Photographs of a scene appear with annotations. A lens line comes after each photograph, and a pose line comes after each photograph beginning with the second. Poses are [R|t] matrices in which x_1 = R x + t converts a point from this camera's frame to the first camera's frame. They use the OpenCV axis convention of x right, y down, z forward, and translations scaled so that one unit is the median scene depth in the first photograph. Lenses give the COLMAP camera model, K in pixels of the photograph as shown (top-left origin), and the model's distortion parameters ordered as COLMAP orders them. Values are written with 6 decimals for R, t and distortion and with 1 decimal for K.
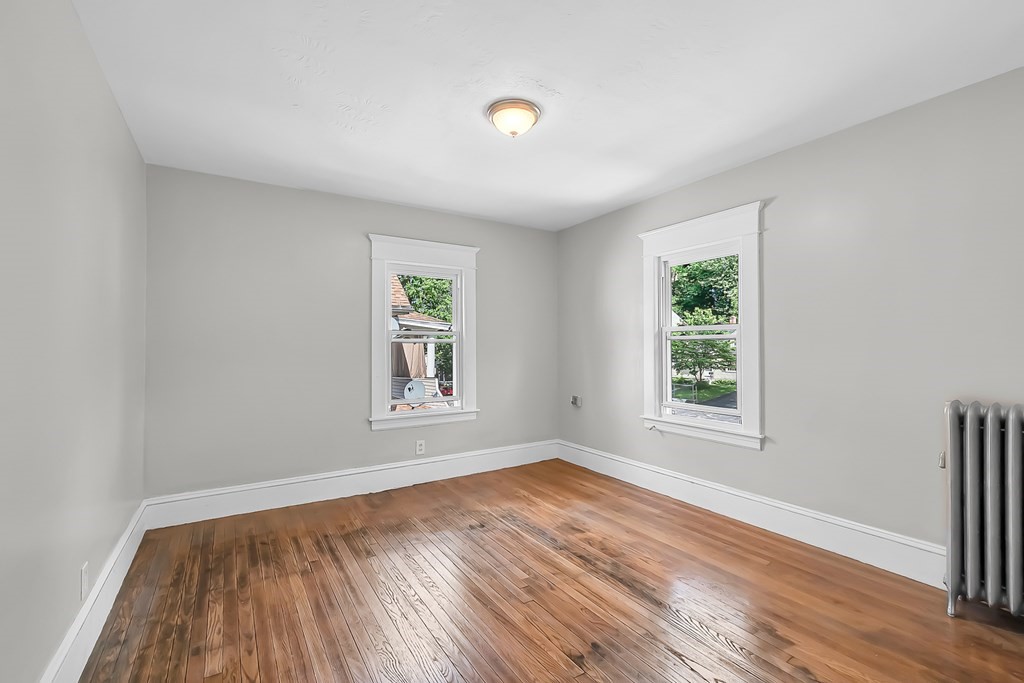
lens RADIAL K [[472.6, 0, 515.6], [0, 472.6, 341.8], [0, 0, 1]] dist [-0.000318, -0.000180]
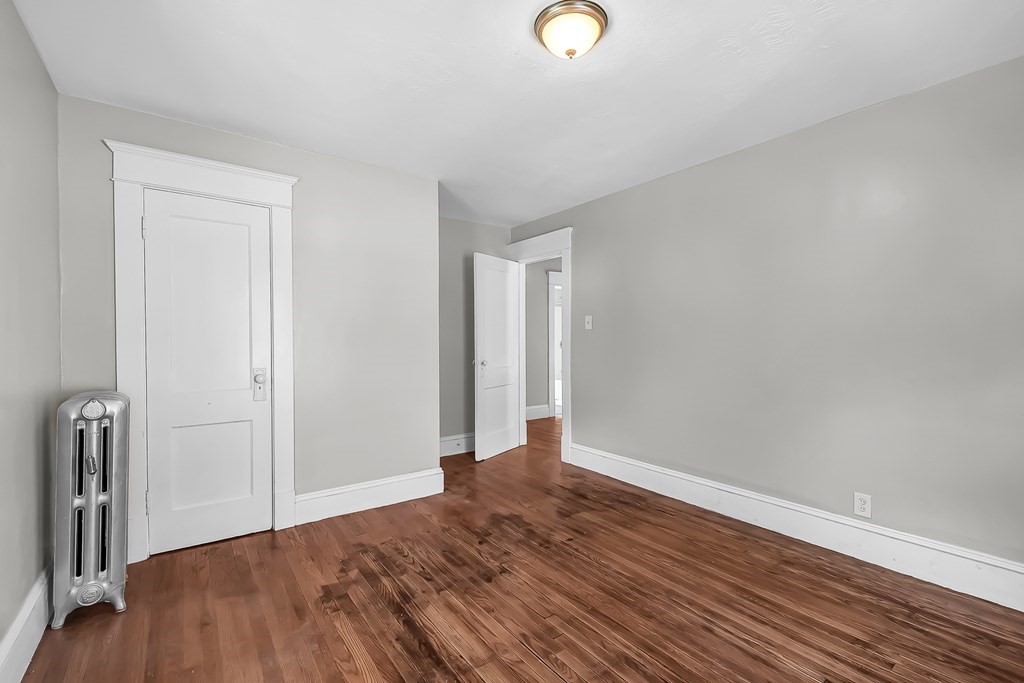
lens RADIAL K [[472.6, 0, 515.6], [0, 472.6, 341.8], [0, 0, 1]] dist [-0.000318, -0.000180]
pose [[-0.997809, 0.008217, -0.065650, 0.145832], [0.008479, 0.999957, -0.003713, 0.023712], [0.065616, -0.004262, -0.997836, 1.878362]]
